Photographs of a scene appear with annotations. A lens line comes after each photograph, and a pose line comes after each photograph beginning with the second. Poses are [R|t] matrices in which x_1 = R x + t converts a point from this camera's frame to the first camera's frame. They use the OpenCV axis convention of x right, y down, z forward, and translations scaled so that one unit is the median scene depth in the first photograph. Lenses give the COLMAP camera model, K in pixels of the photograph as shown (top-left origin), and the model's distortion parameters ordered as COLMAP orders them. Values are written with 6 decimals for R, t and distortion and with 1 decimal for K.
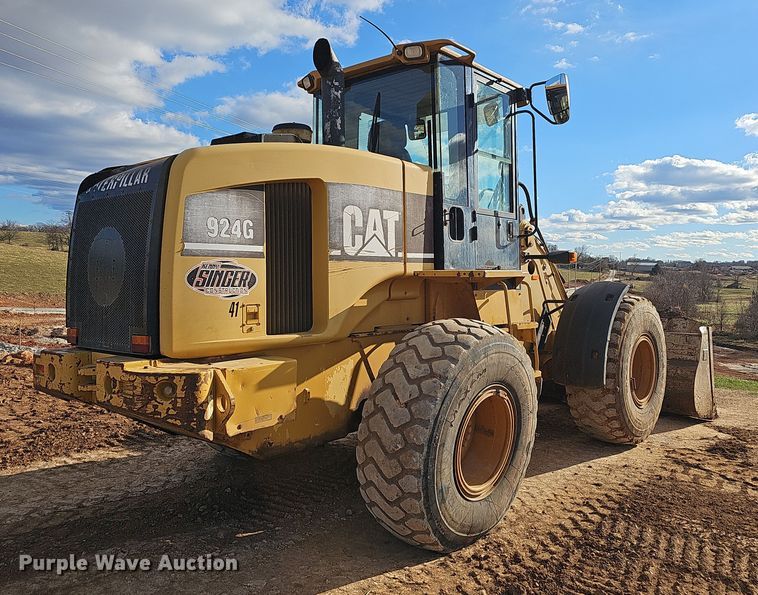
lens RADIAL K [[603.3, 0, 380.4], [0, 603.3, 279.8], [0, 0, 1]] dist [0.003974, 0.000560]
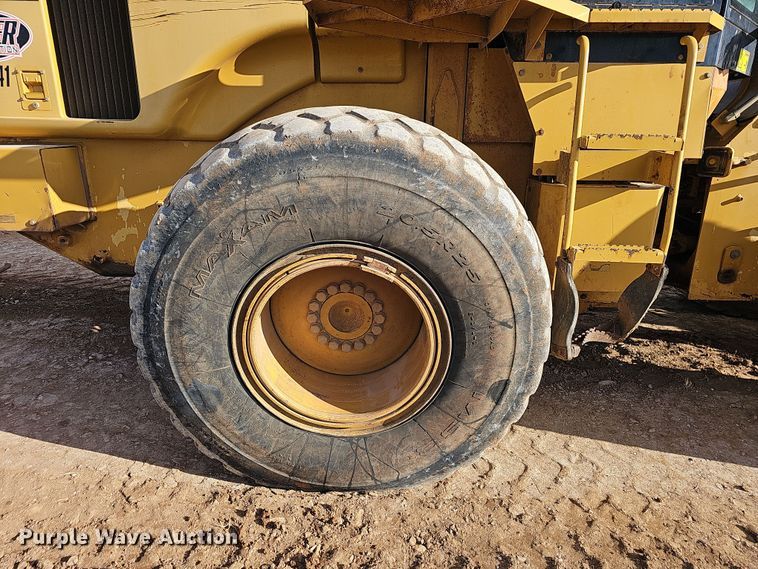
lens RADIAL K [[485.4, 0, 379.0], [0, 485.4, 284.5], [0, 0, 1]] dist [0.040124, -0.023933]
pose [[0.658101, 0.240413, -0.713515, 0.439772], [-0.018774, 0.952597, 0.303654, 0.076615], [0.752695, -0.186439, 0.631419, 0.687351]]
